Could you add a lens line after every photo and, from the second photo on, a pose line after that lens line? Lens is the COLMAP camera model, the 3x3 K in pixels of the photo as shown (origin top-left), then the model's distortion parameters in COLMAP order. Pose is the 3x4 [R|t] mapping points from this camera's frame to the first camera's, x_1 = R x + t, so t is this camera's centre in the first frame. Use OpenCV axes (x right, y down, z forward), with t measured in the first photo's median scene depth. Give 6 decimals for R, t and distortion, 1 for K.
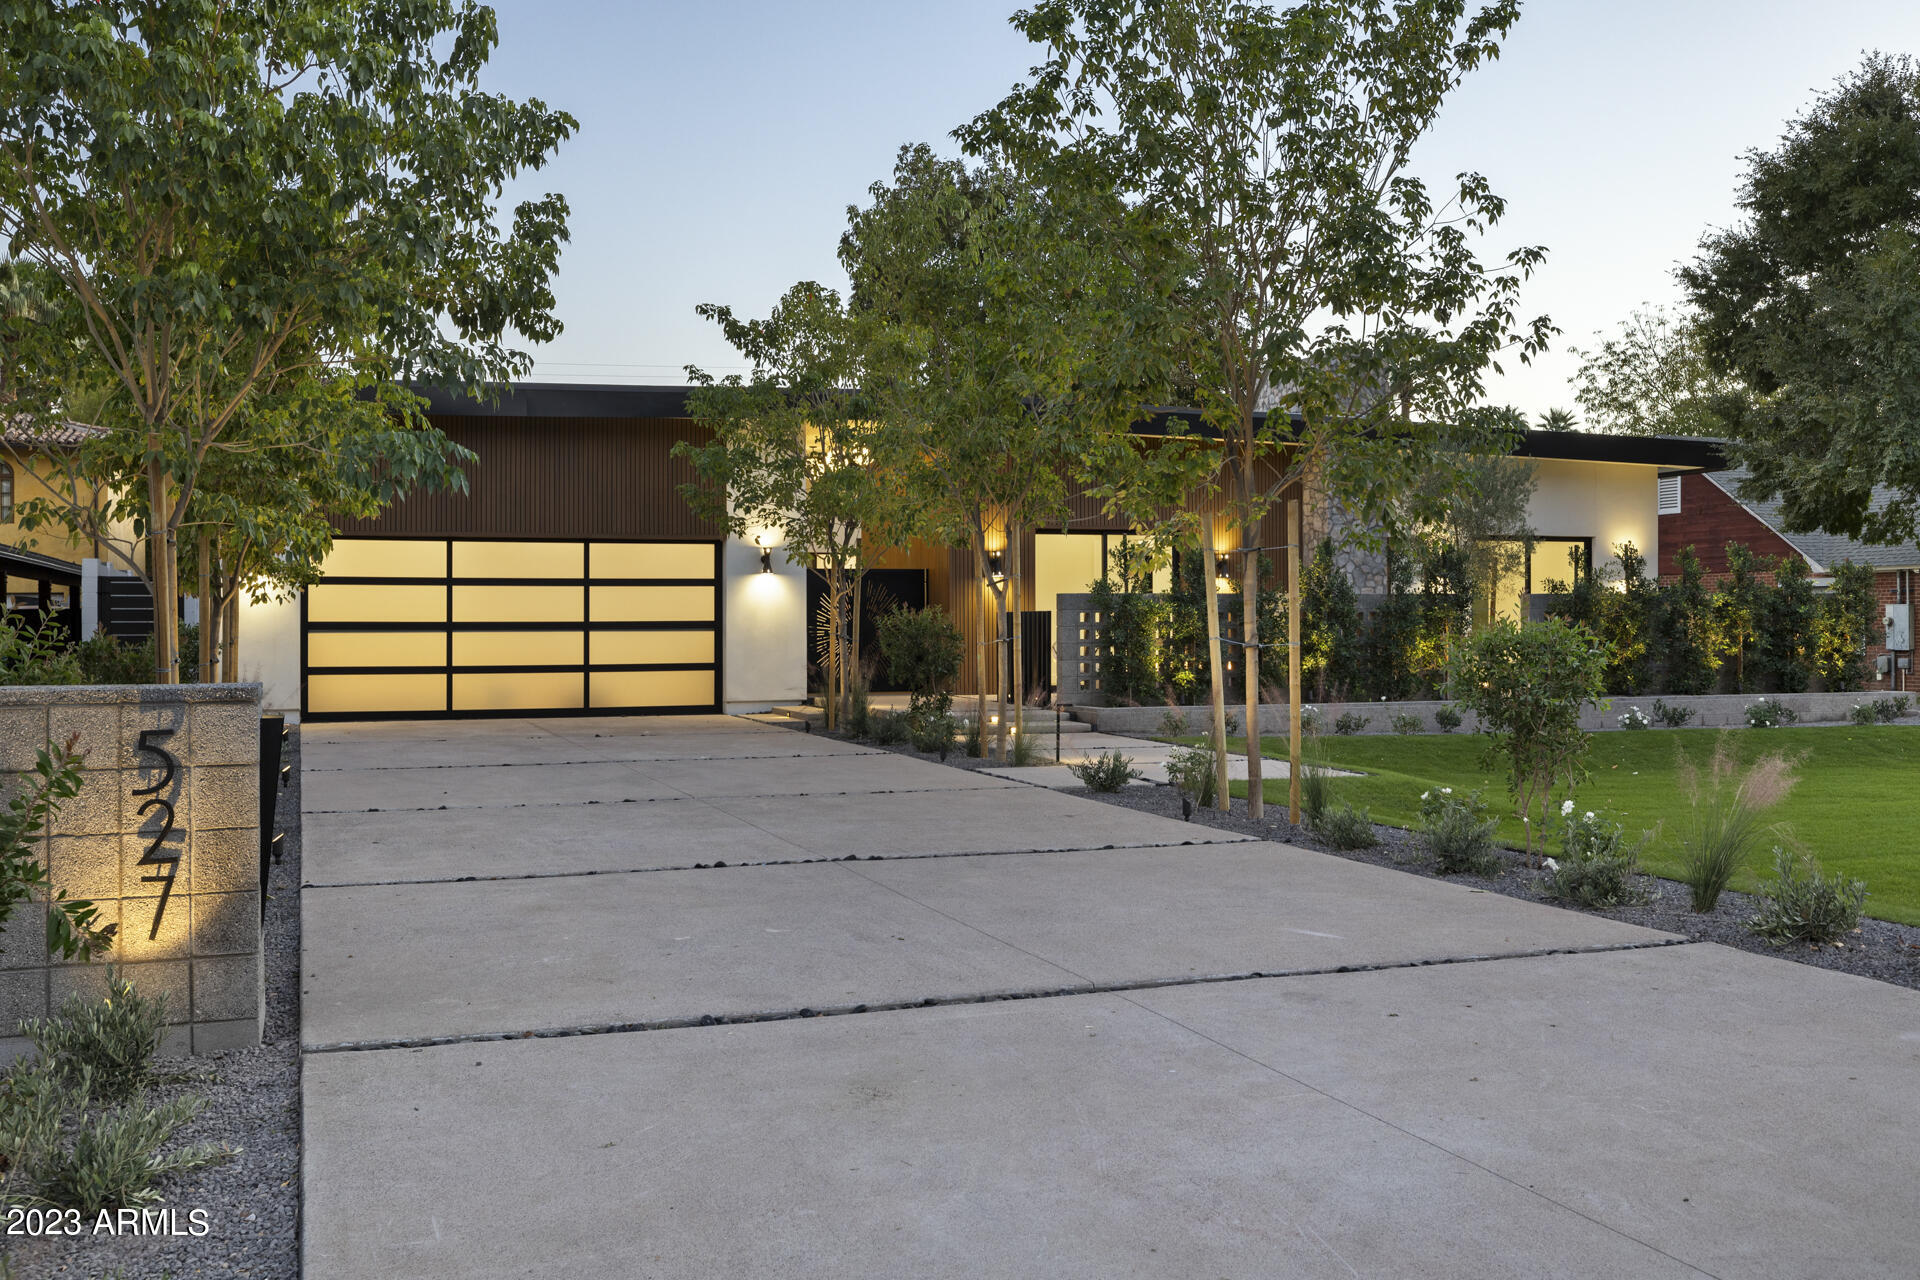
lens RADIAL K [[1818.4, 0, 959.9], [0, 1818.4, 634.1], [0, 0, 1]] dist [-0.004532, 0.000000]
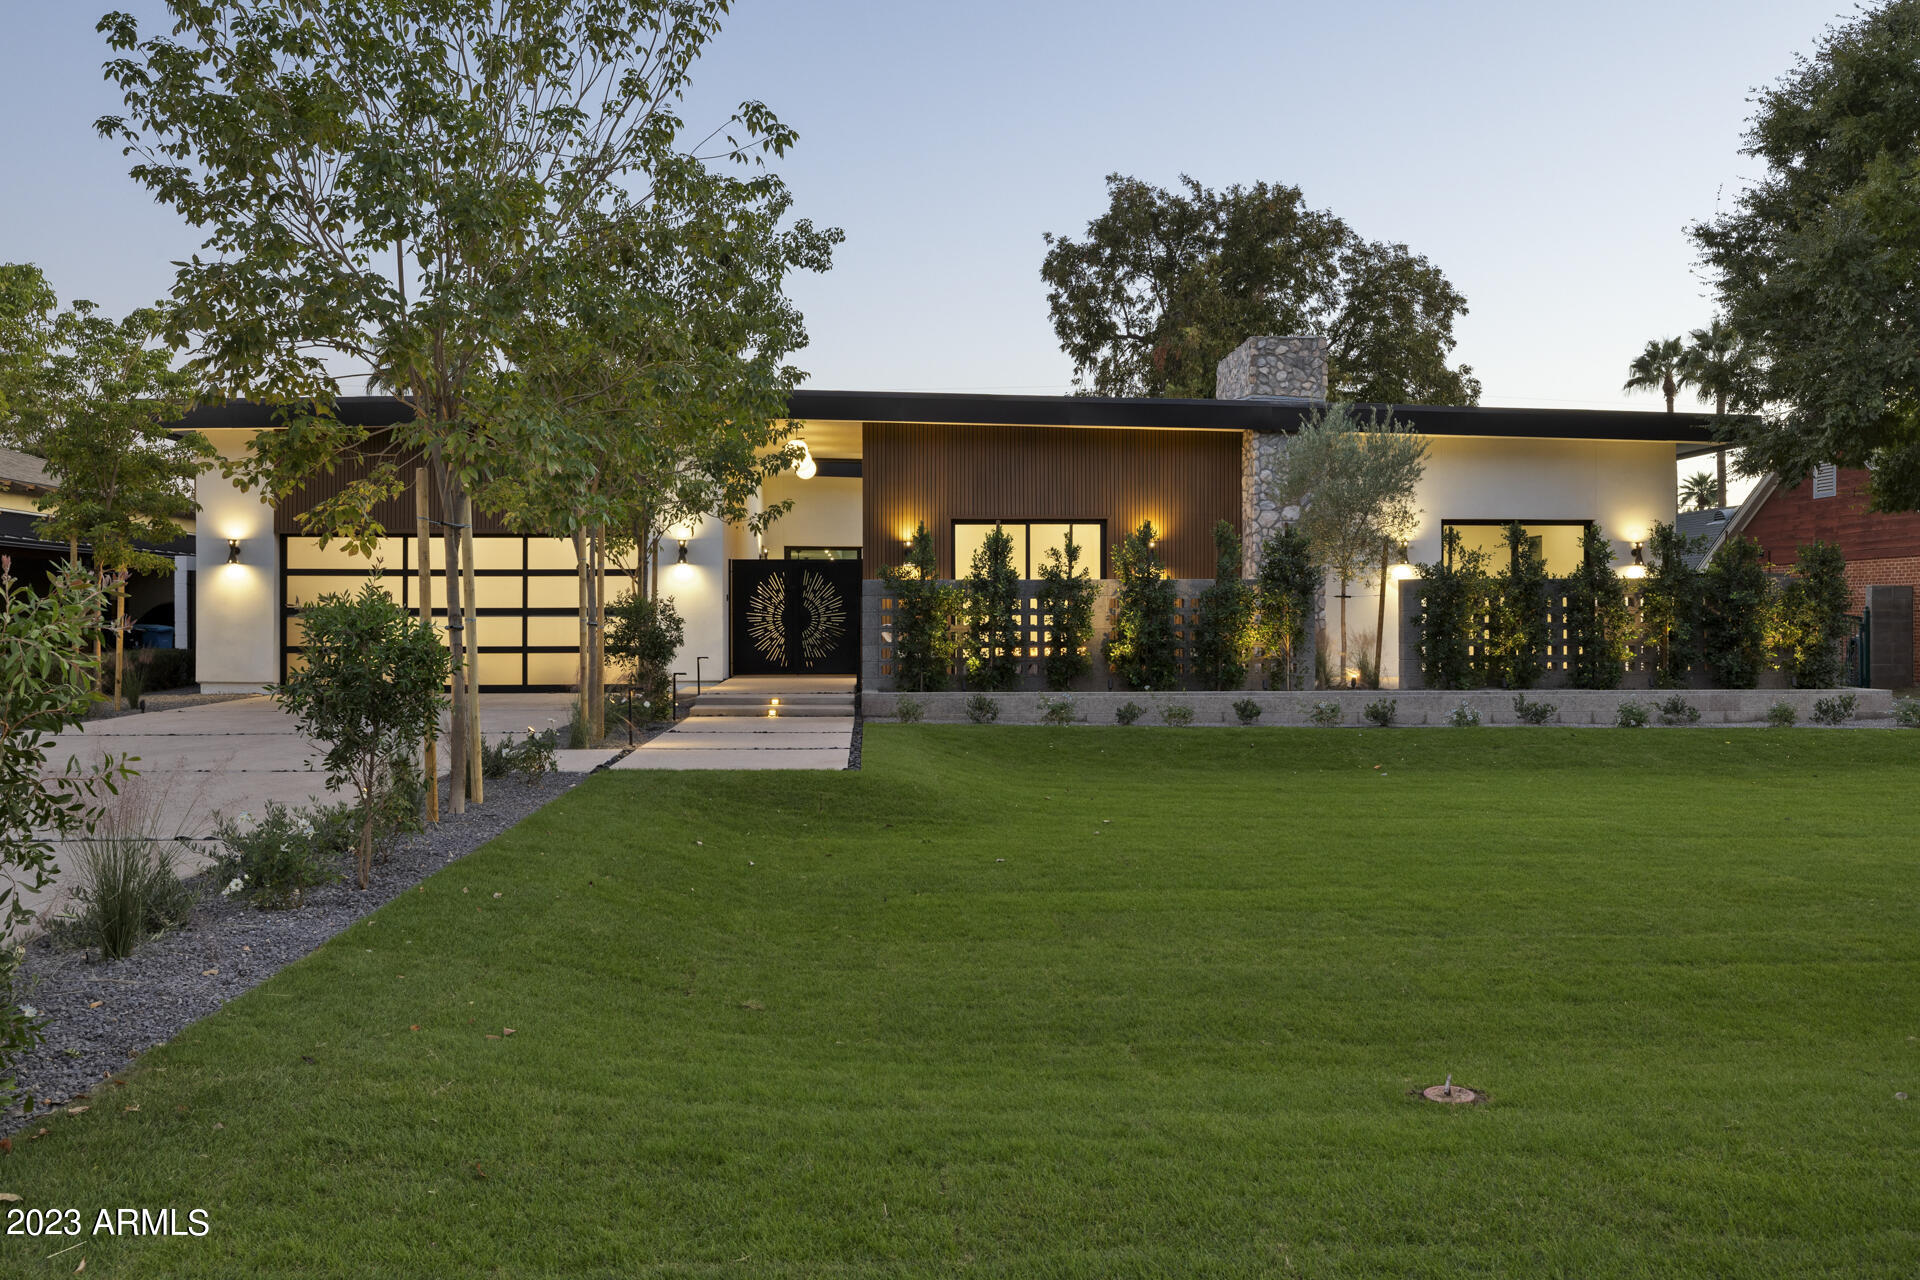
lens RADIAL K [[1553.3, 0, 960.0], [0, 1553.3, 641.8], [0, 0, 1]] dist [0.010384, -0.006948]
pose [[0.959911, 0.006964, -0.280217, 0.293493], [-0.002862, 0.999883, 0.015047, -0.001089], [0.280289, -0.013641, 0.959819, 0.147946]]
